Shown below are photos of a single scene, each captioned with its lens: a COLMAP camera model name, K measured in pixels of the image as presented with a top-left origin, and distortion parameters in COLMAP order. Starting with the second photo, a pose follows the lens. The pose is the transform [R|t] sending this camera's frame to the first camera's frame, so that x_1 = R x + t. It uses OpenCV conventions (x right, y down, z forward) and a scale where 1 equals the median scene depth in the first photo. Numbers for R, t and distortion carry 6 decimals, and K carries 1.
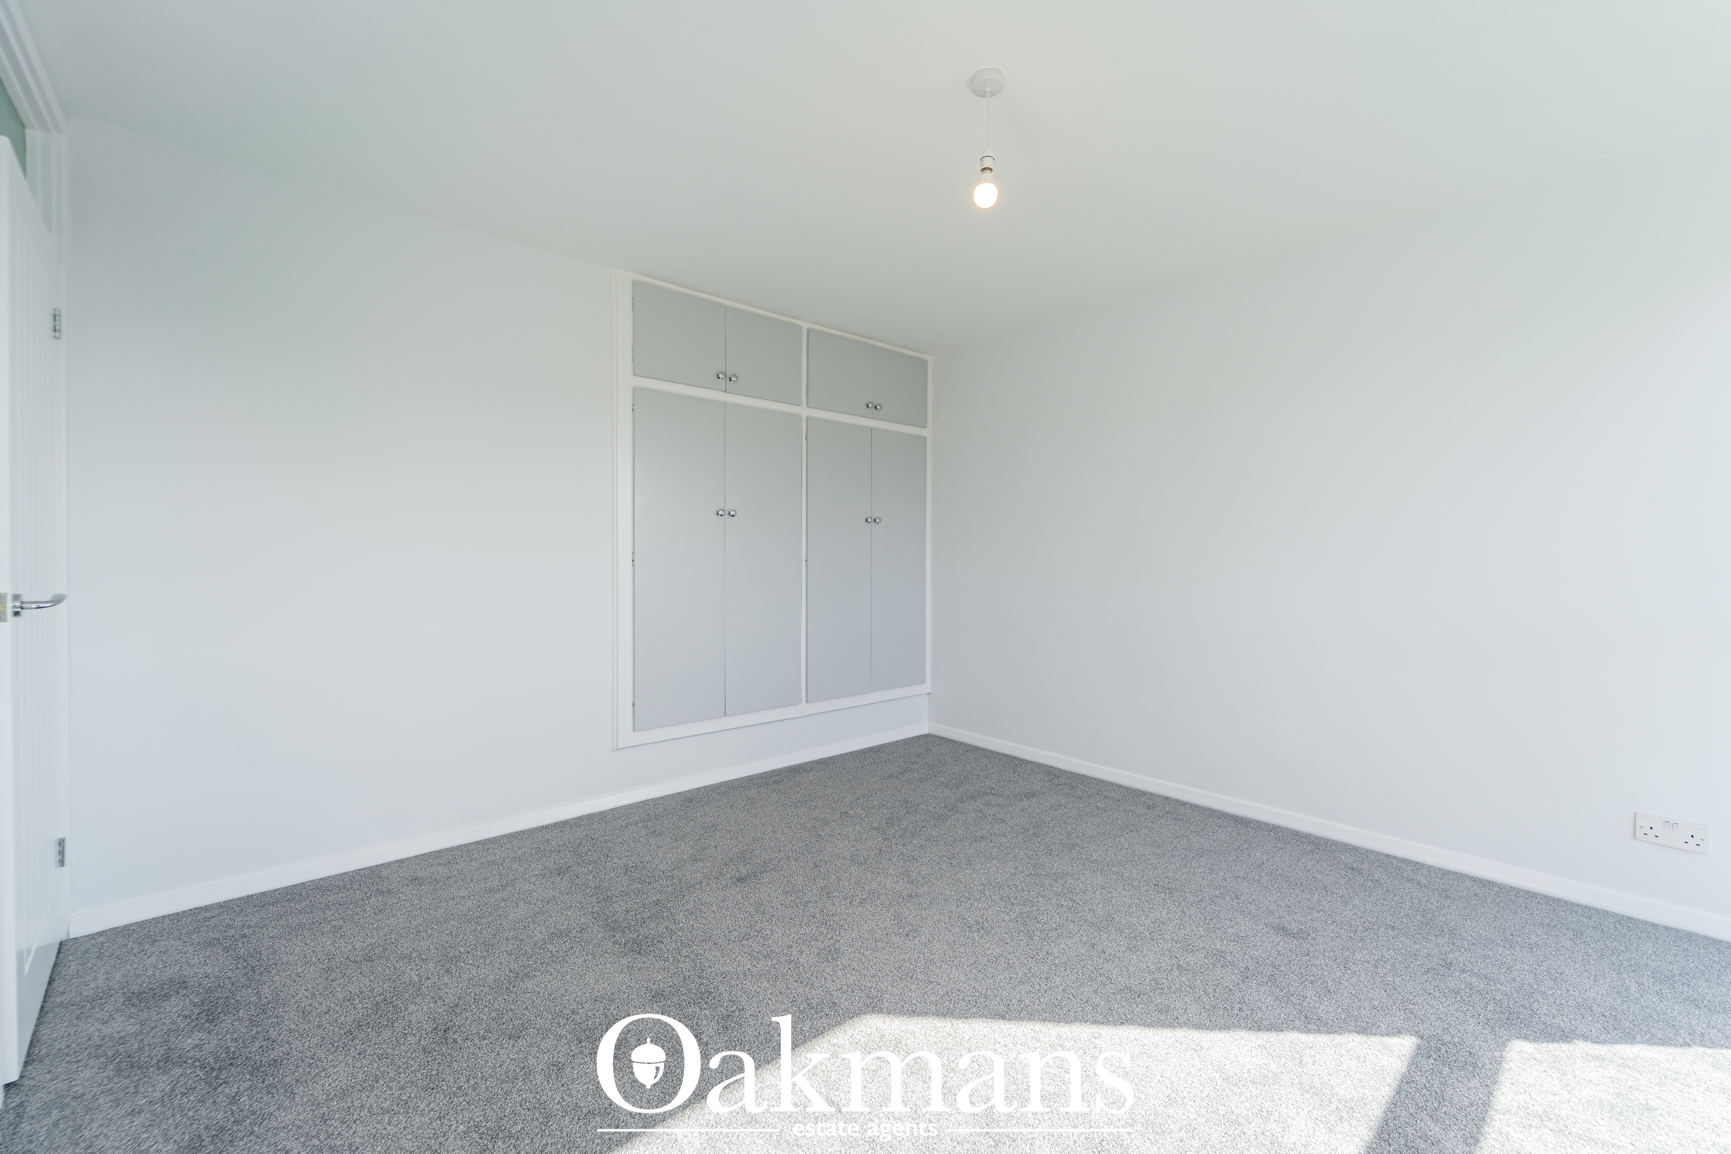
lens RADIAL K [[699.8, 0, 833.1], [0, 699.8, 571.8], [0, 0, 1]] dist [0.002324, 0.000177]
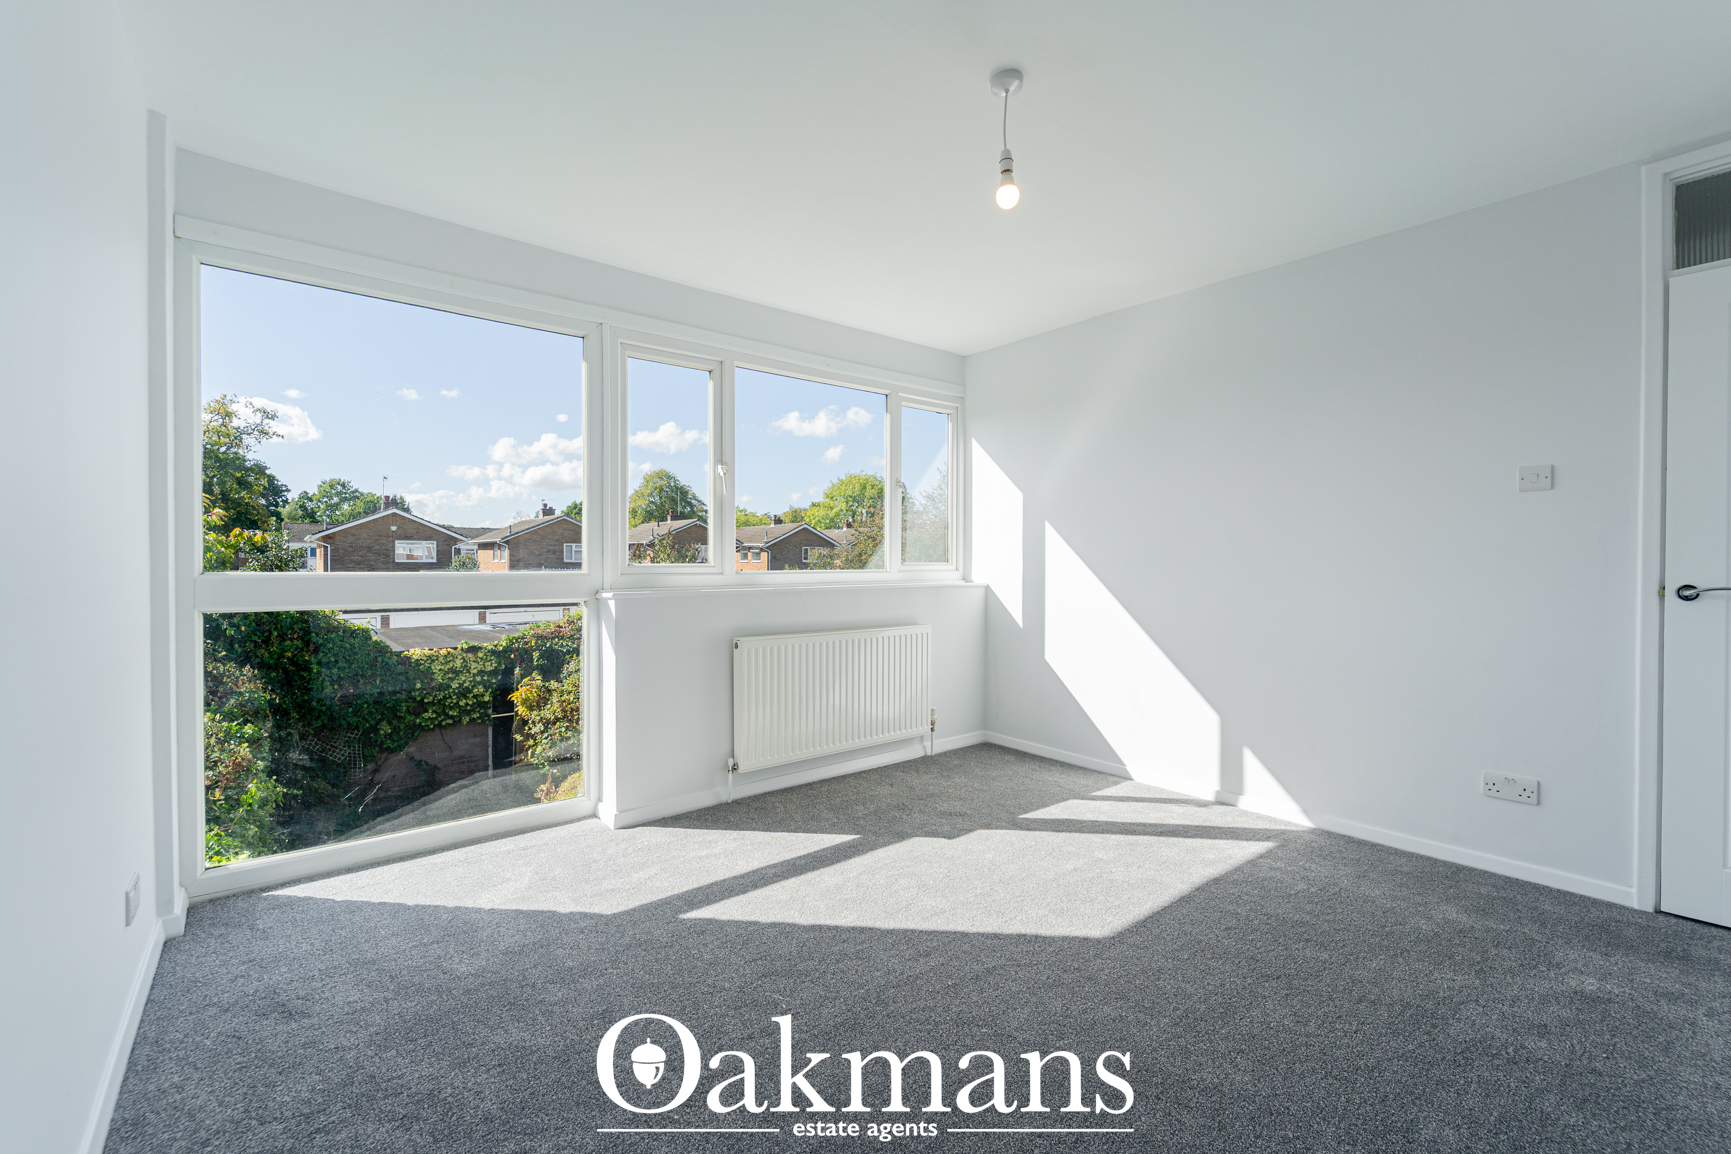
lens RADIAL K [[724.0, 0, 852.6], [0, 724.0, 567.3], [0, 0, 1]] dist [-0.003112, -0.000556]
pose [[-0.999889, -0.002926, 0.014583, 0.248661], [-0.002534, 0.999638, 0.026776, -0.017919], [-0.014656, 0.026736, -0.999535, 1.205113]]
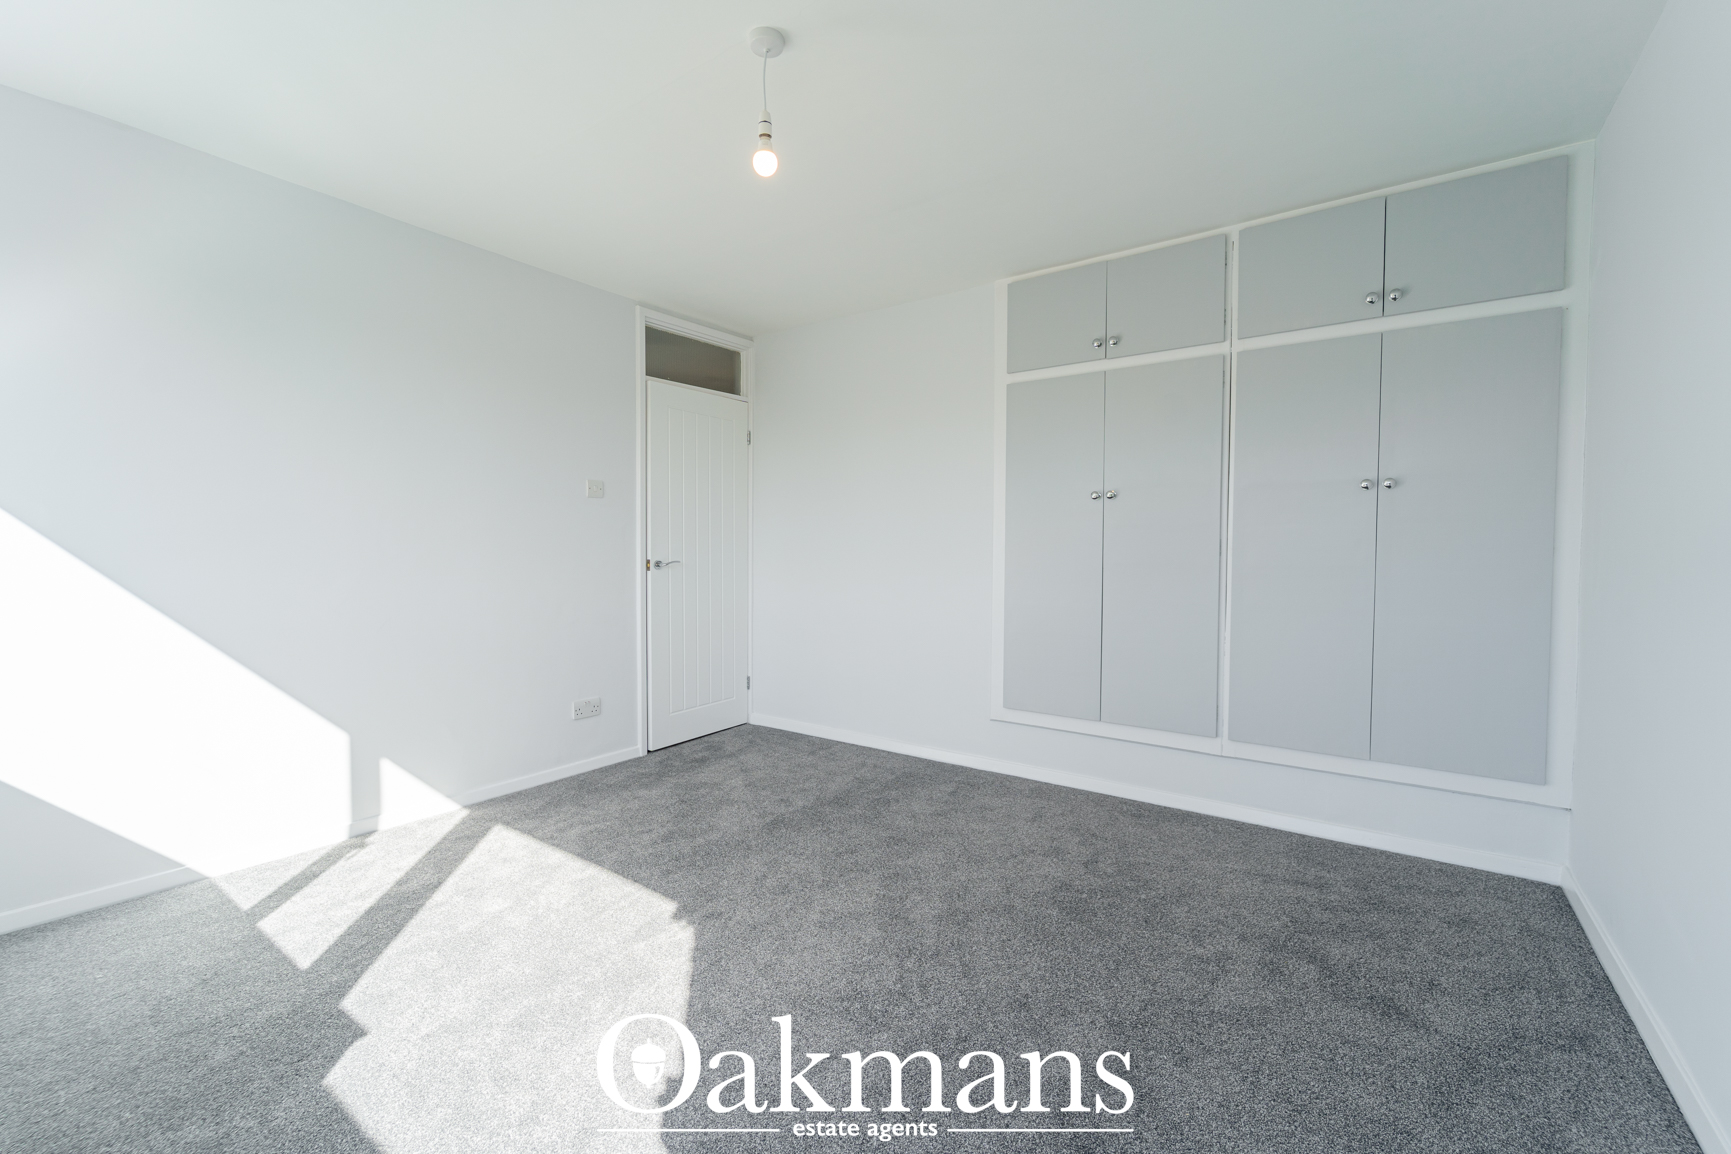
lens RADIAL K [[704.6, 0, 855.9], [0, 704.6, 568.5], [0, 0, 1]] dist [-0.001060, -0.000650]
pose [[0.241205, 0.027610, -0.970081, 0.702957], [-0.019887, 0.999526, 0.023503, -0.005240], [0.970270, 0.013623, 0.241640, 0.519964]]
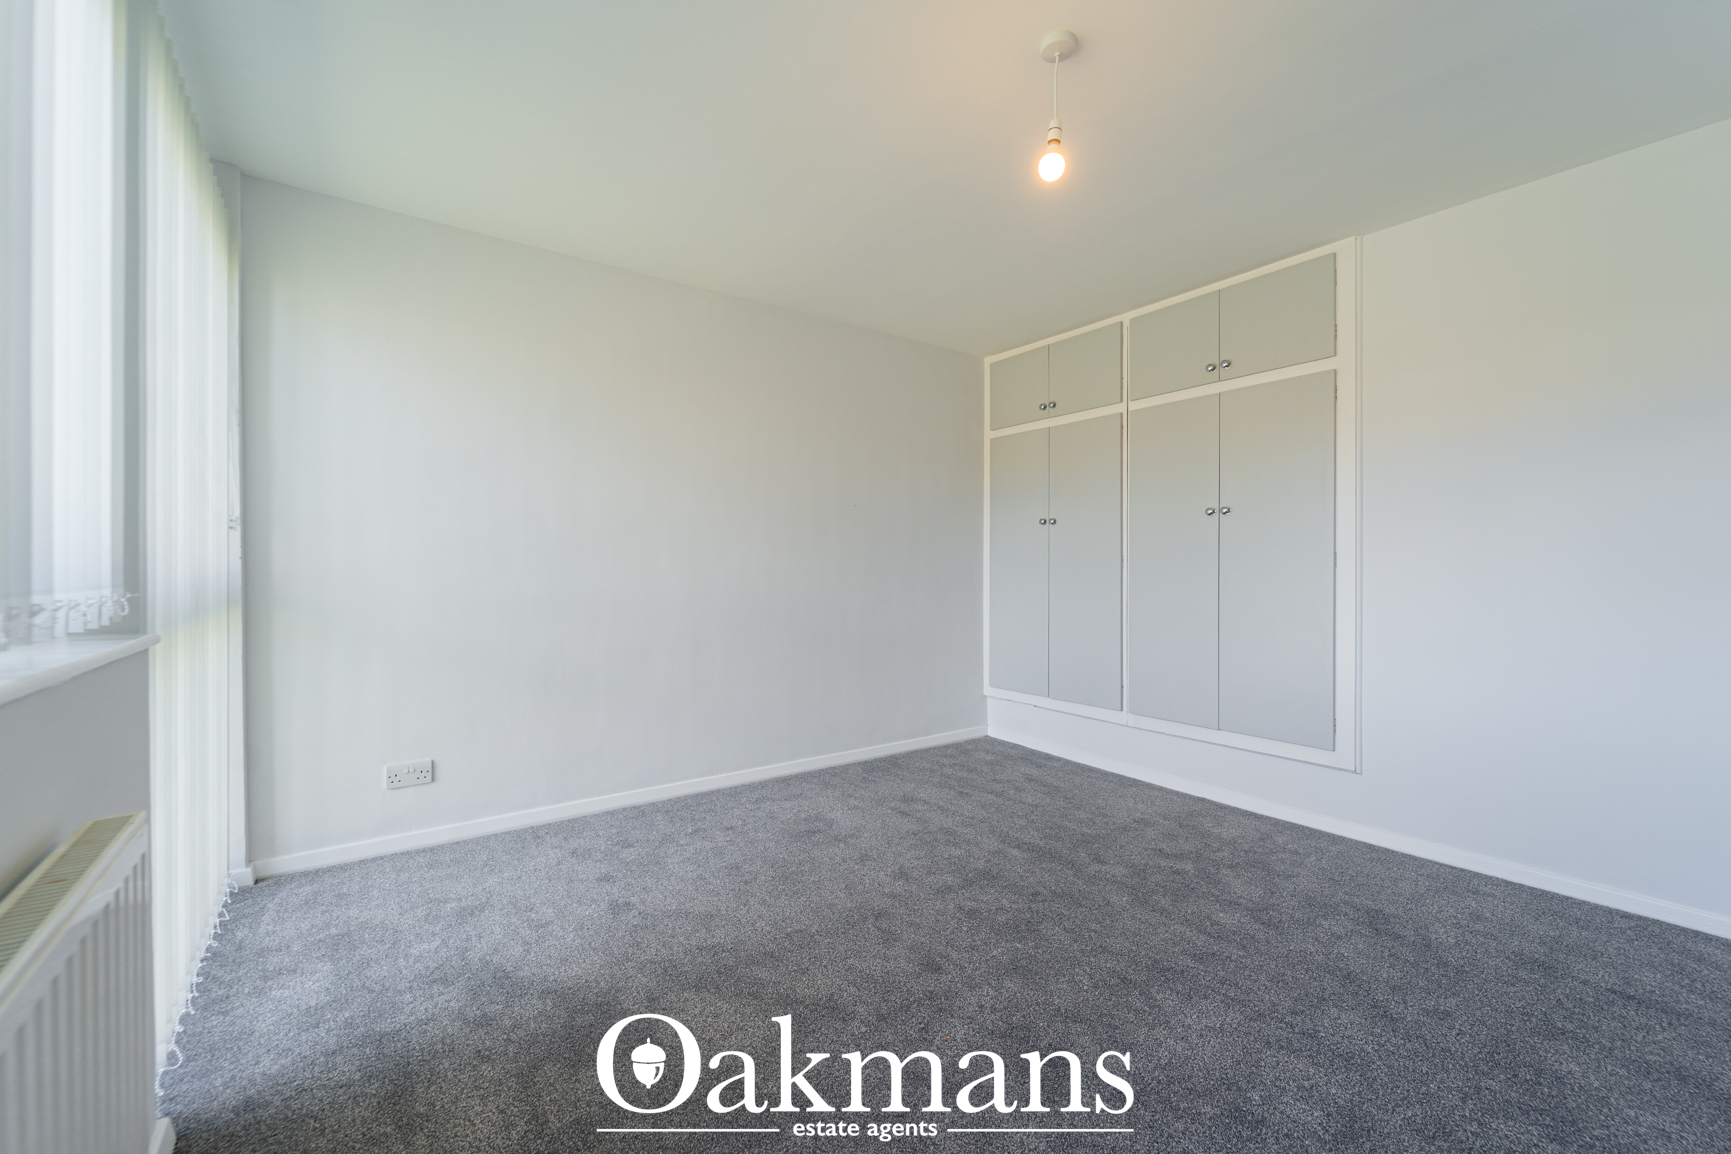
lens RADIAL K [[685.6, 0, 859.3], [0, 685.6, 568.4], [0, 0, 1]] dist [-0.017834, 0.000051]
pose [[-0.078651, 0.003617, -0.996896, 1.096563], [-0.013308, 0.999901, 0.004678, -0.008771], [0.996813, 0.013635, -0.078595, 0.847023]]
